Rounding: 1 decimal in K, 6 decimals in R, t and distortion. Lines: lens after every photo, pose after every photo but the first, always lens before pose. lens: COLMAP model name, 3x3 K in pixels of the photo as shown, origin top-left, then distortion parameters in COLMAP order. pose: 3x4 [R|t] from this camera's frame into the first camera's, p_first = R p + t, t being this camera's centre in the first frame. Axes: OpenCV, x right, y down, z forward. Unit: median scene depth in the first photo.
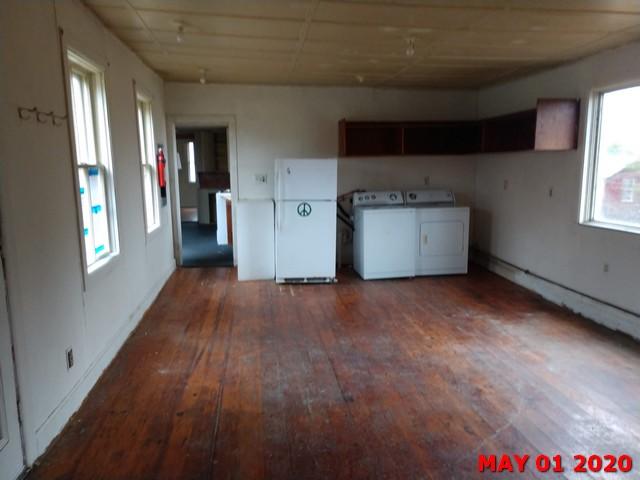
lens RADIAL K [[470.2, 0, 320.7], [0, 470.2, 239.8], [0, 0, 1]] dist [0.001456, -0.006063]
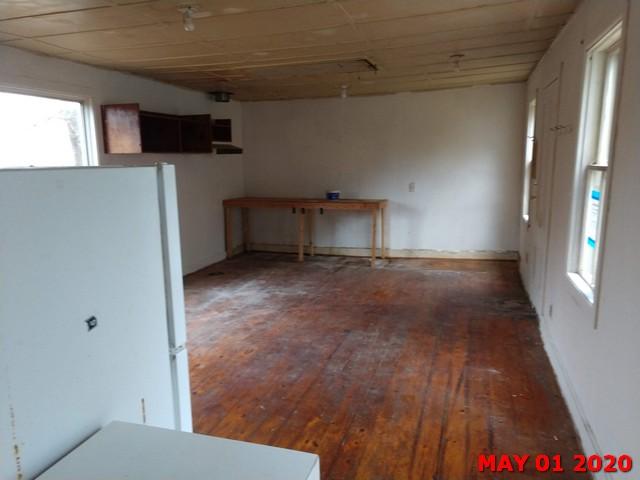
lens RADIAL K [[470.2, 0, 320.6], [0, 470.2, 241.0], [0, 0, 1]] dist [0.001456, -0.006063]
pose [[-0.899453, -0.060197, 0.432851, -0.406016], [0.084813, 0.947592, 0.308021, -0.317634], [-0.428708, 0.313762, -0.847209, 1.861807]]
